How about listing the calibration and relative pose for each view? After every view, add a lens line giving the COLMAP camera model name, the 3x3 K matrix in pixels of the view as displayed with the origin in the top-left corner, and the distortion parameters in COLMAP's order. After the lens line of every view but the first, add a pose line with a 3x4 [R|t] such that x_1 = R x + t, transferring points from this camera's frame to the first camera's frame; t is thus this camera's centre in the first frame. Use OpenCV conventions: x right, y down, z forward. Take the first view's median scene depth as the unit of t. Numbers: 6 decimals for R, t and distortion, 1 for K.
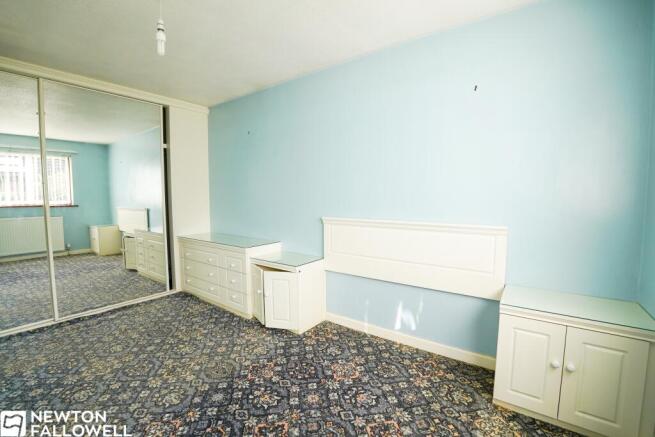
lens RADIAL K [[271.9, 0, 327.5], [0, 271.9, 218.5], [0, 0, 1]] dist [-0.023291, 0.000205]
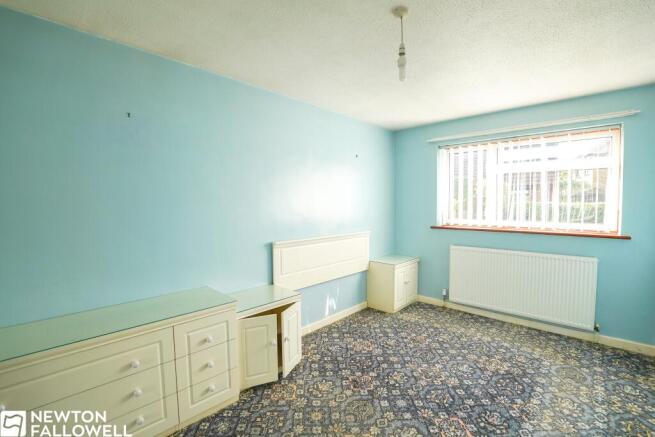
lens RADIAL K [[285.4, 0, 326.8], [0, 285.4, 211.7], [0, 0, 1]] dist [-0.026916, -0.000040]
pose [[0.124077, 0.012927, 0.992188, -1.310589], [0.076301, 0.996830, -0.022529, -0.074577], [-0.989335, 0.078500, 0.122698, 0.918184]]
